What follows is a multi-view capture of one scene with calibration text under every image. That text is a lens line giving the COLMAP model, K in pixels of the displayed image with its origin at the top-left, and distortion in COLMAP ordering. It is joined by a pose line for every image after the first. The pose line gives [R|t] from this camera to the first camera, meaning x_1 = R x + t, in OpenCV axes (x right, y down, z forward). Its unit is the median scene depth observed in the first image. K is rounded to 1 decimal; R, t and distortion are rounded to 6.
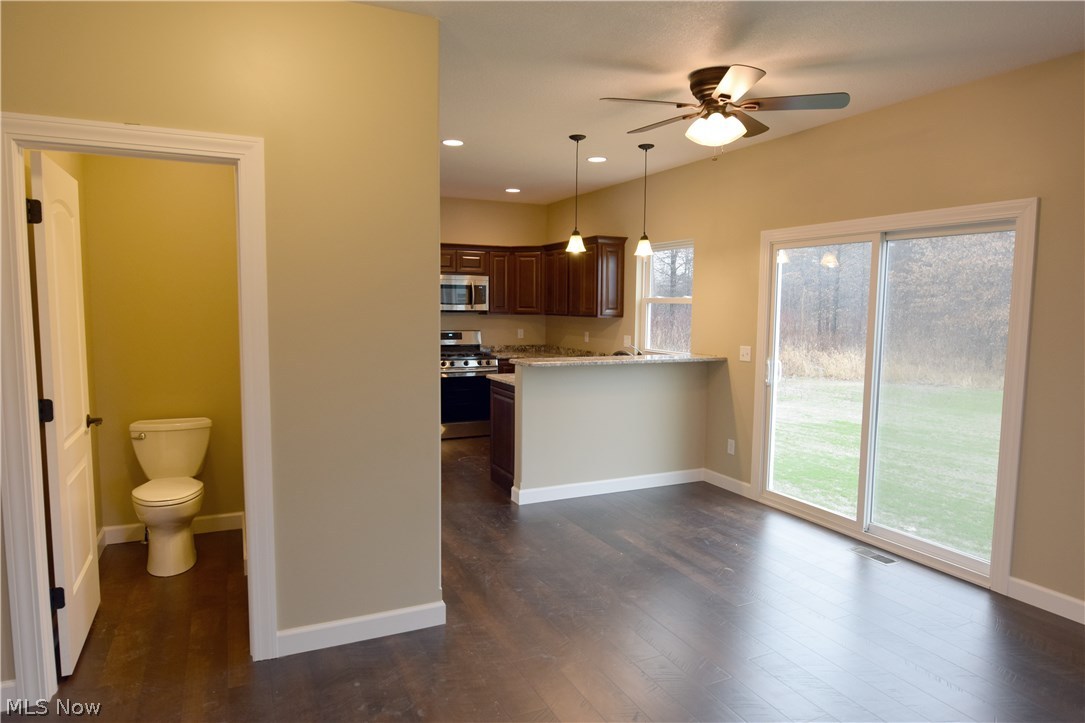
lens RADIAL K [[665.3, 0, 541.4], [0, 665.3, 364.6], [0, 0, 1]] dist [-0.001902, -0.008097]
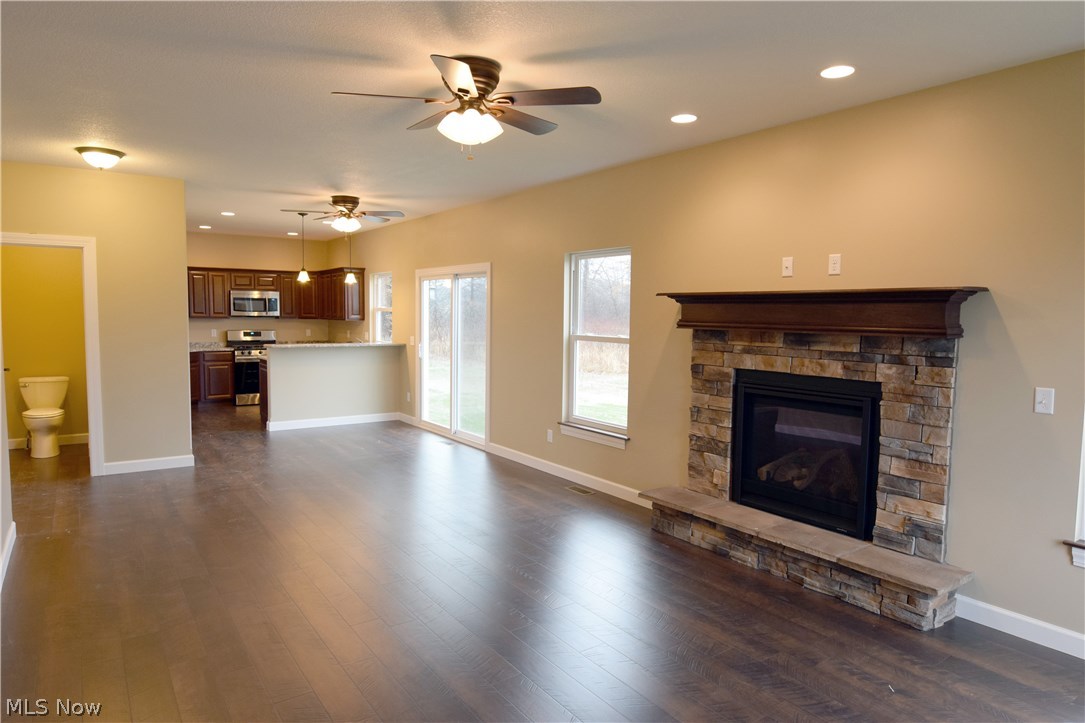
lens RADIAL K [[665.3, 0, 538.5], [0, 665.3, 362.5], [0, 0, 1]] dist [-0.001902, -0.008097]
pose [[0.986197, -0.010771, 0.165223, 0.329197], [0.013064, 0.999833, -0.012797, 0.062150], [-0.165057, 0.014779, 0.986173, -0.699791]]
